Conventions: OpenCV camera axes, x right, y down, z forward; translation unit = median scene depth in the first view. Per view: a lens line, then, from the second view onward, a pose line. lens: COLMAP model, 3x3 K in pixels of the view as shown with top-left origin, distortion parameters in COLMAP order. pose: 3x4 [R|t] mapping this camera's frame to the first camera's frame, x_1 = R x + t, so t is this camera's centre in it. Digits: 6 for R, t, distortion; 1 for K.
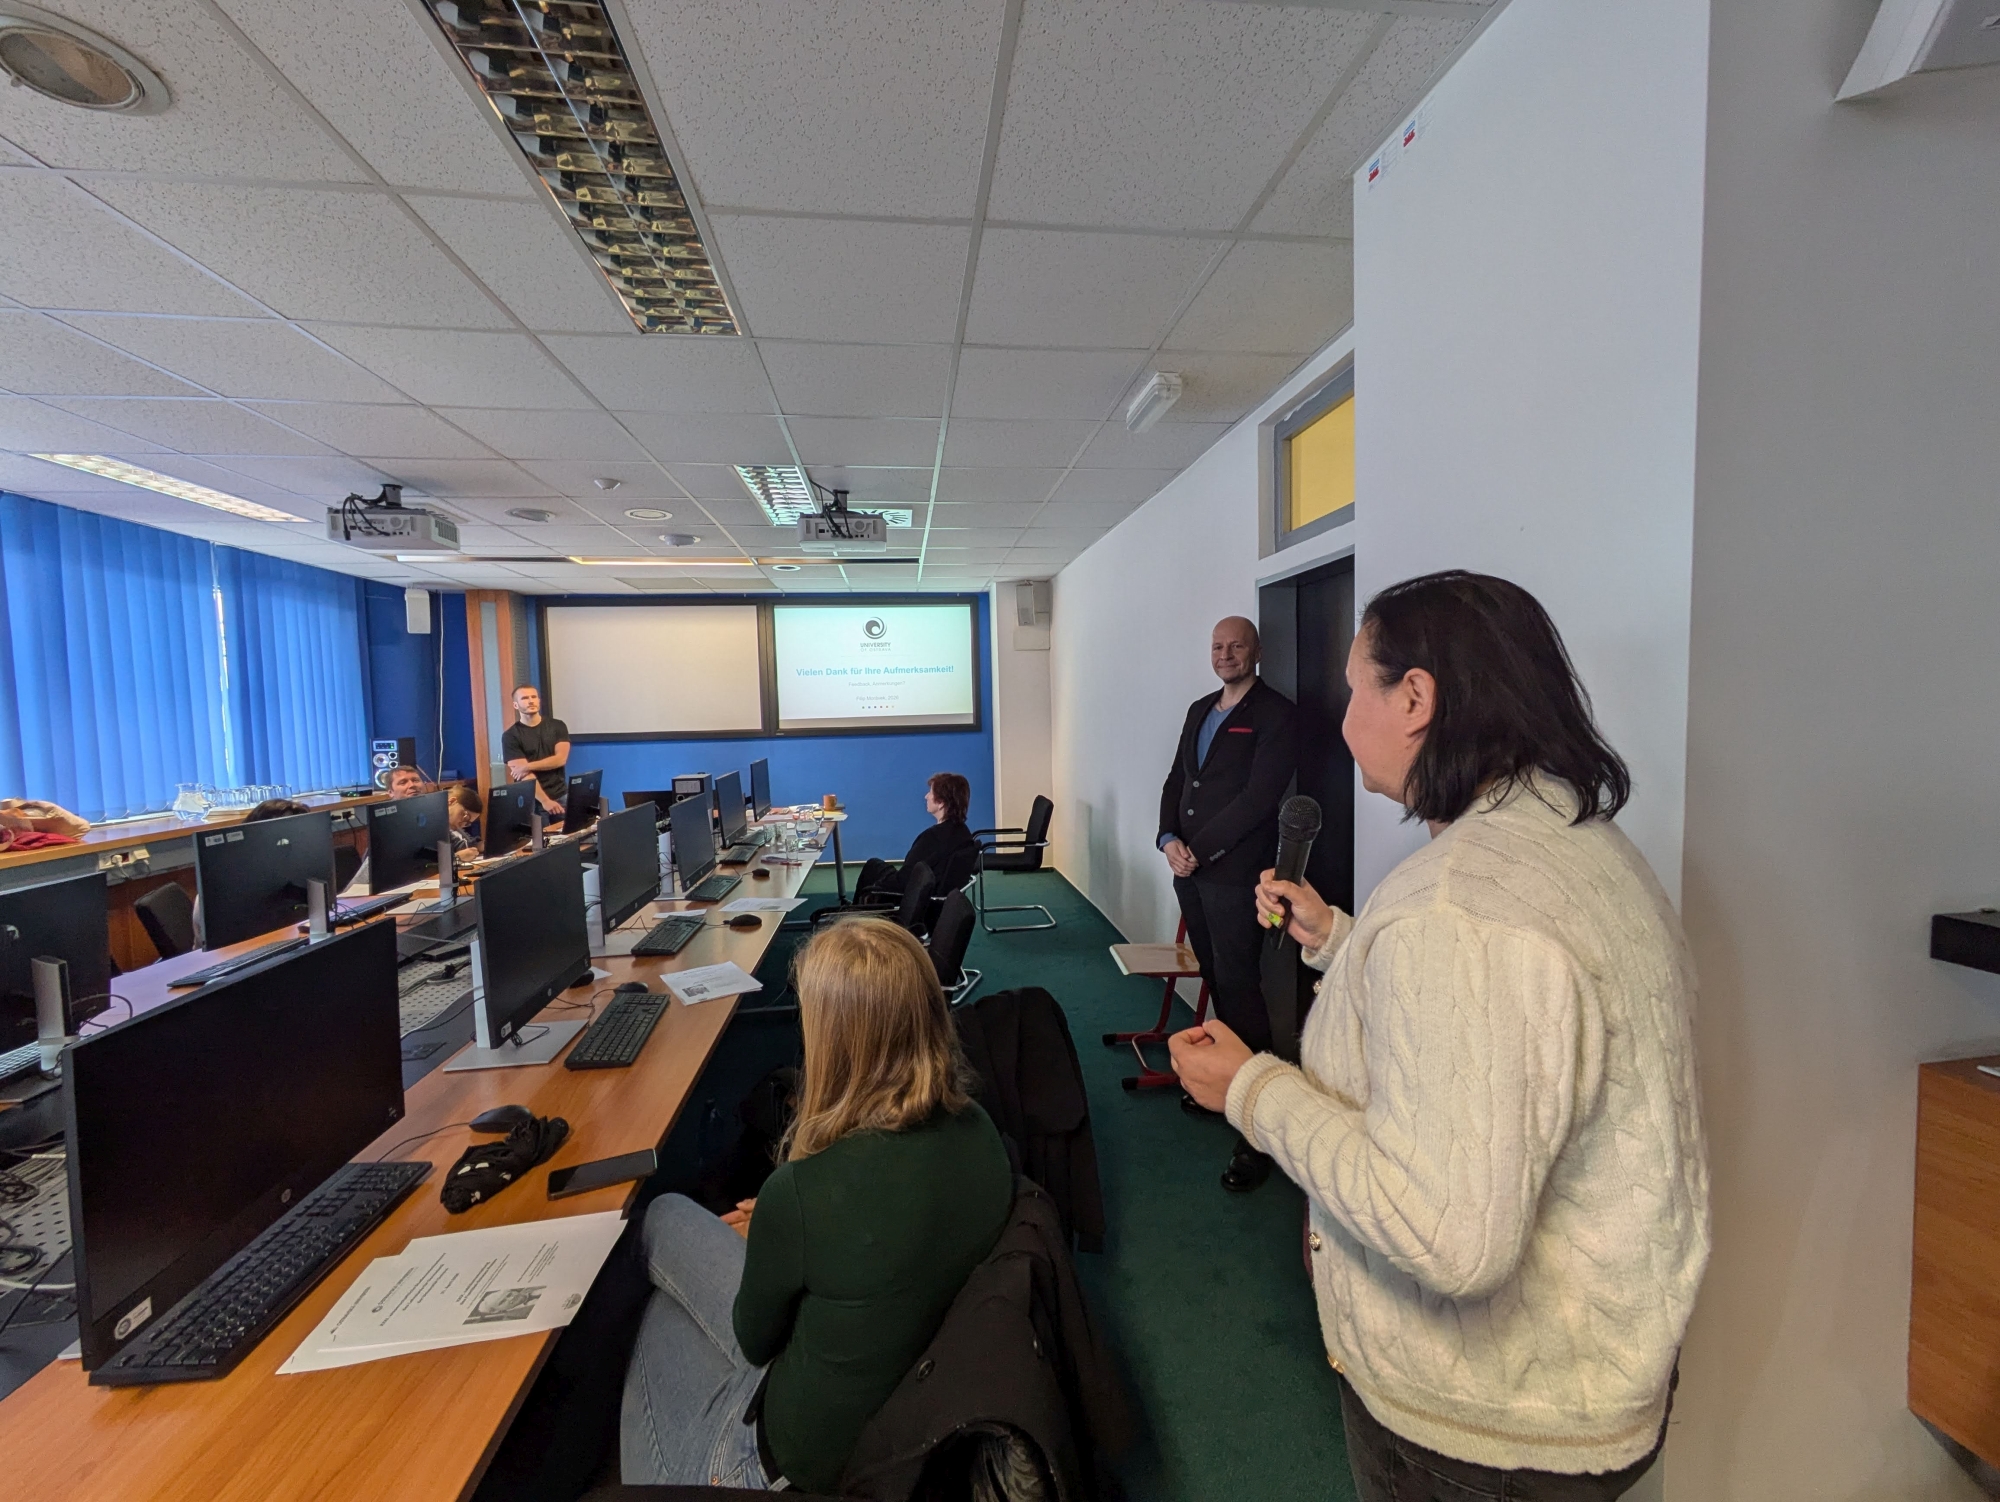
lens RADIAL K [[786.3, 0, 992.9], [0, 786.3, 754.9], [0, 0, 1]] dist [0.003653, 0.002169]
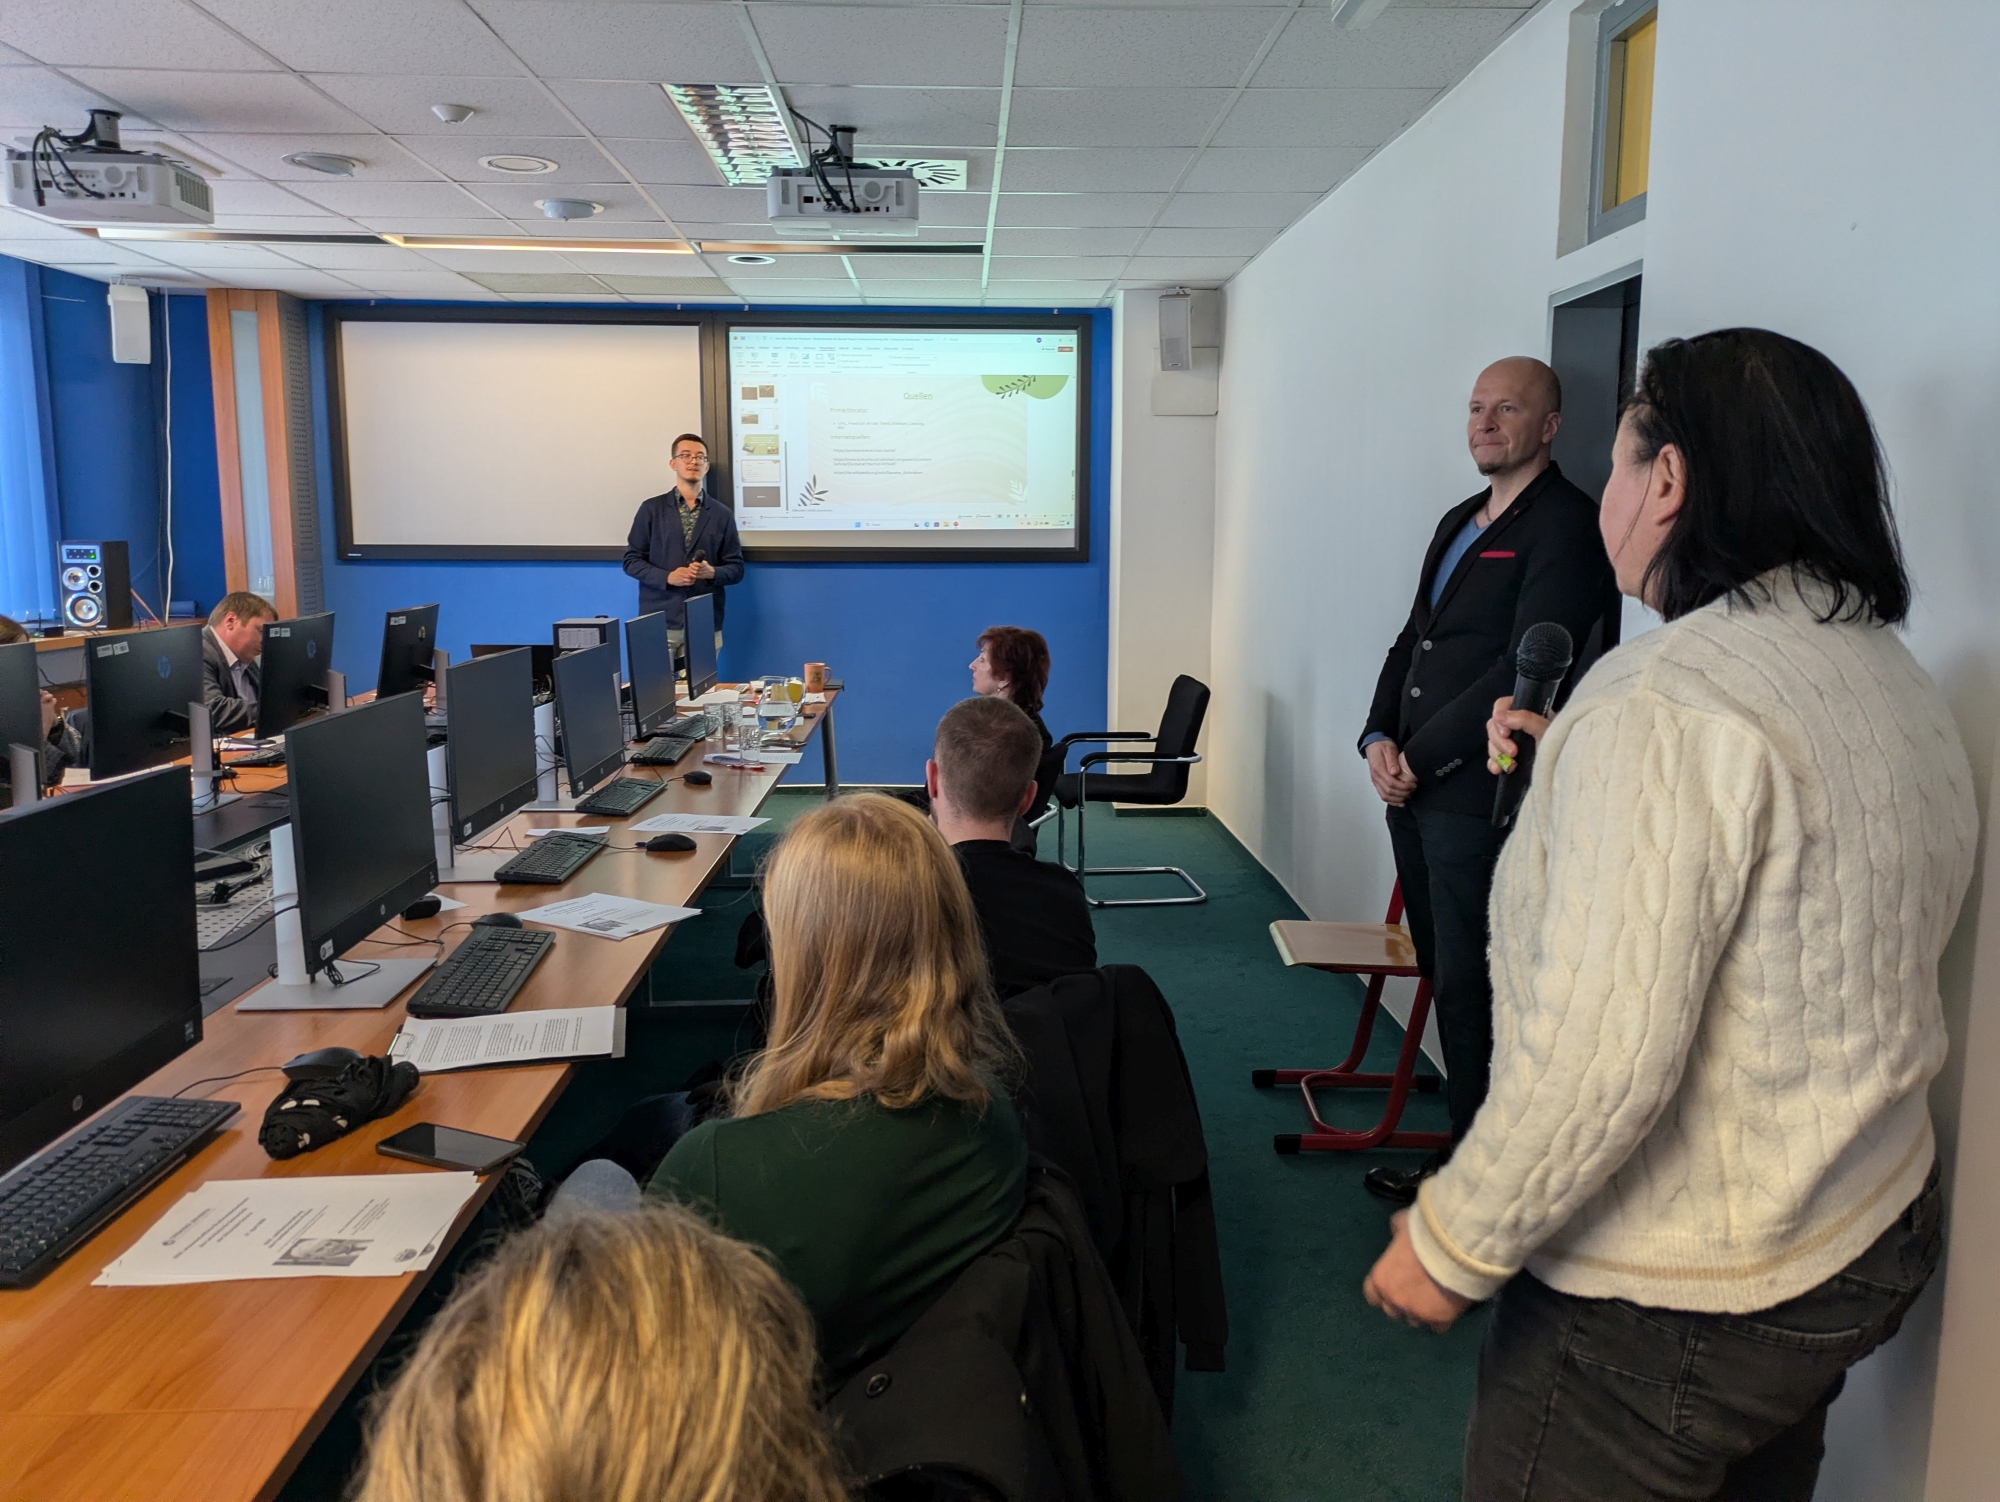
lens RADIAL K [[1463.3, 0, 999.8], [0, 1463.3, 715.3], [0, 0, 1]] dist [0.052803, -0.032827]
pose [[0.995598, 0.036980, -0.086123, 0.032031], [-0.030992, 0.997076, 0.069850, 0.016162], [0.088454, -0.066873, 0.993833, -0.097886]]
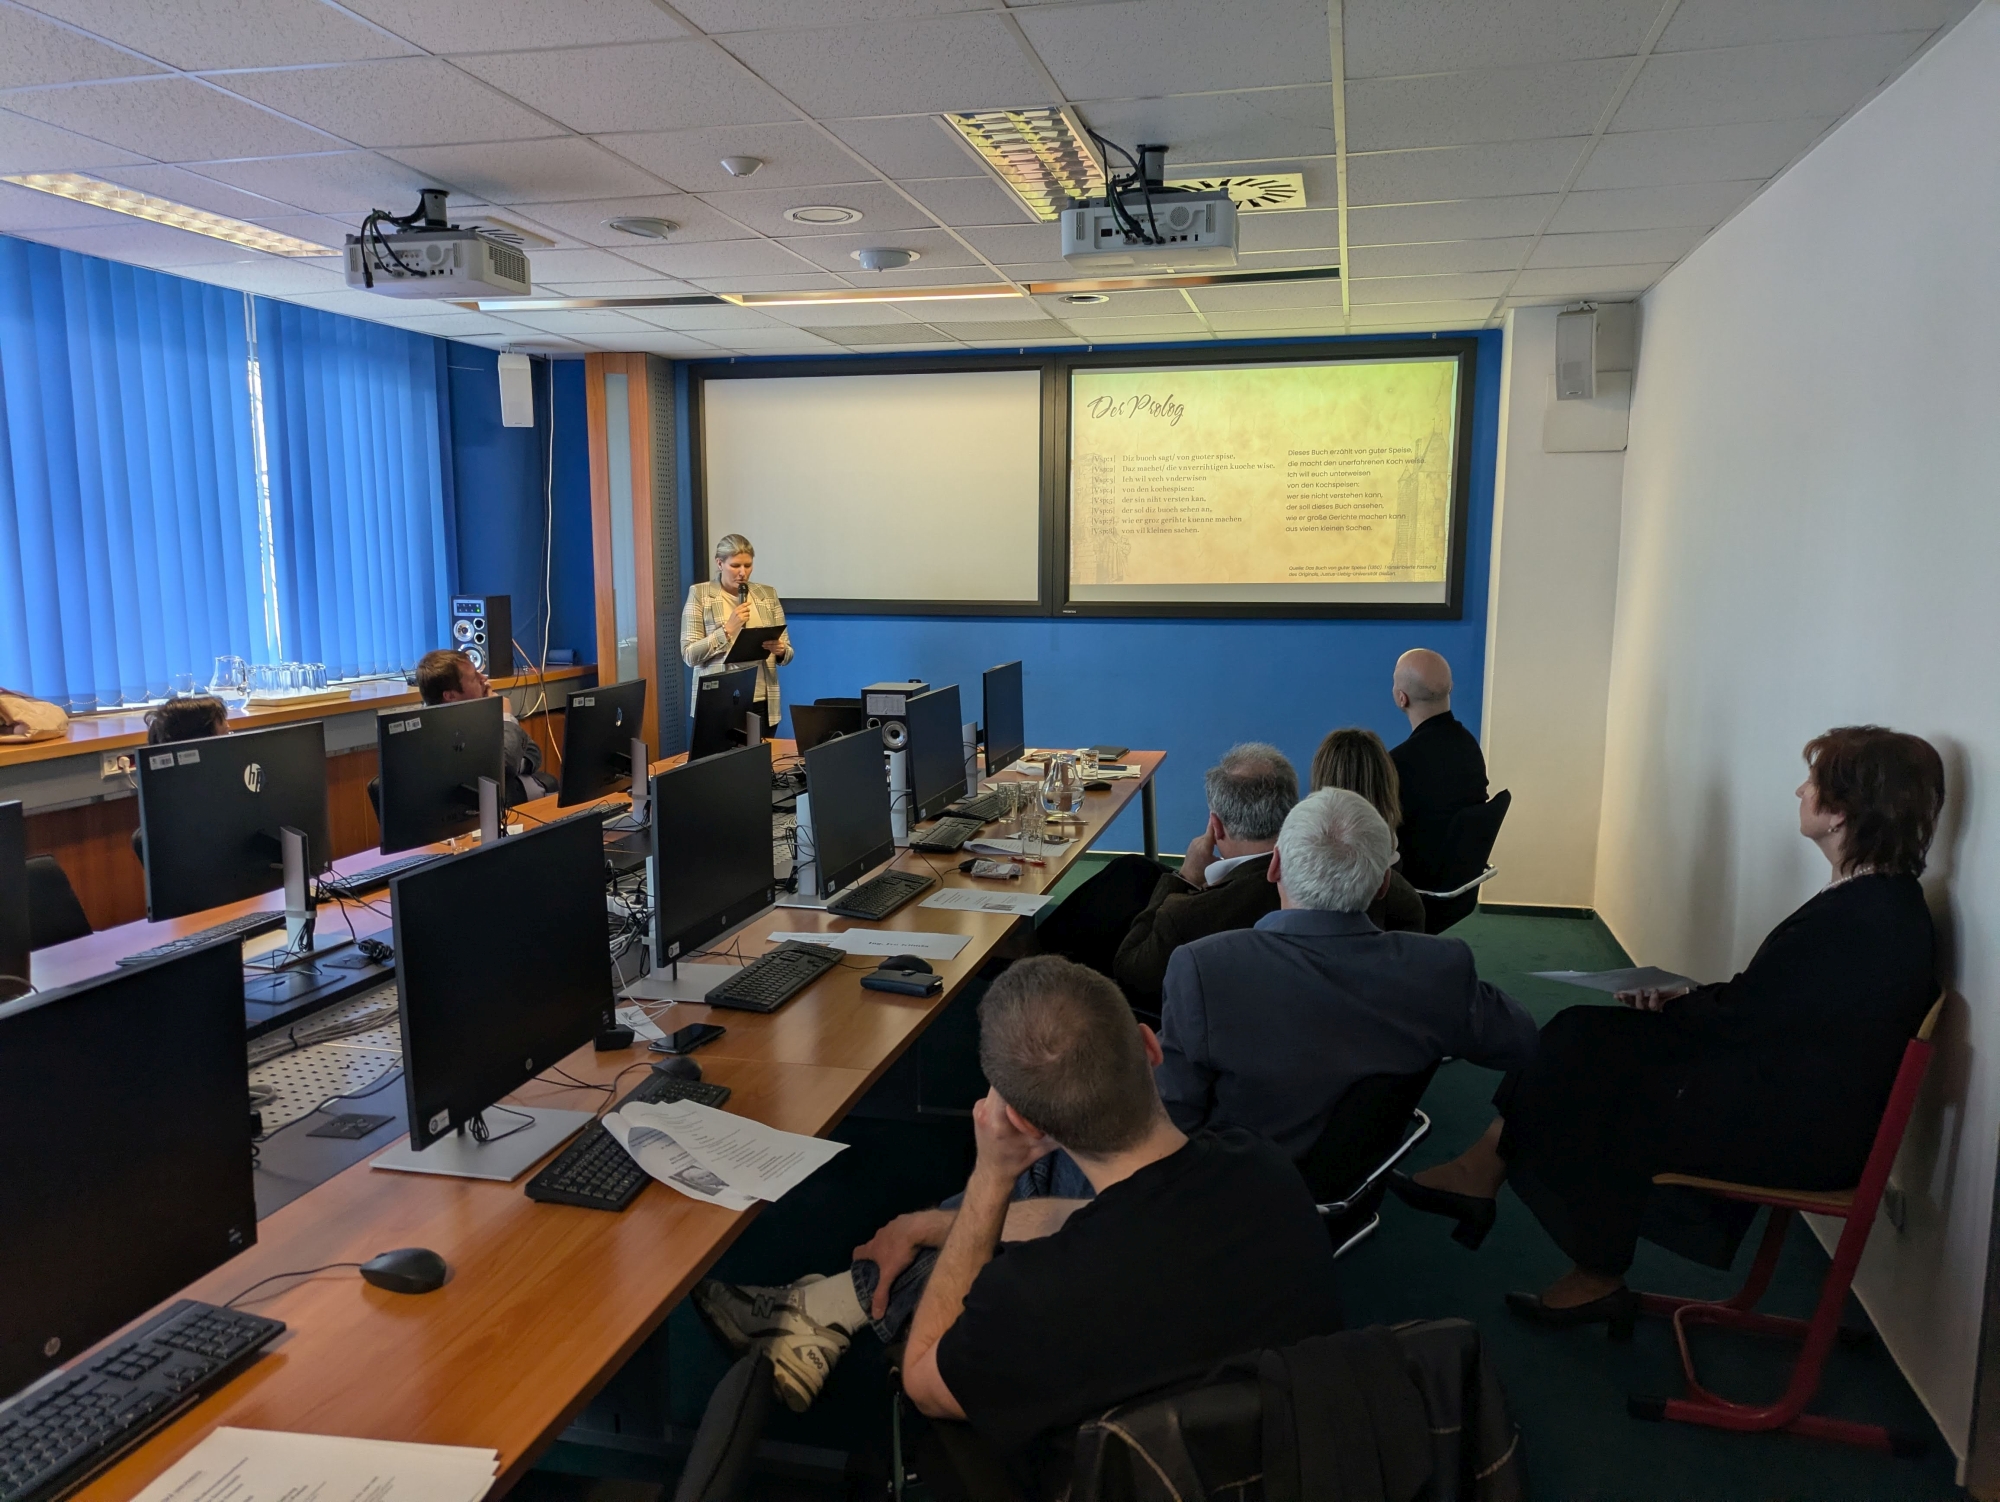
lens RADIAL K [[1463.3, 0, 974.3], [0, 1463.3, 776.5], [0, 0, 1]] dist [0.052803, -0.032827]
pose [[0.931989, 0.078069, -0.353979, 0.071356], [-0.044670, 0.993825, 0.101573, -0.024795], [0.359723, -0.078853, 0.929721, 0.044447]]
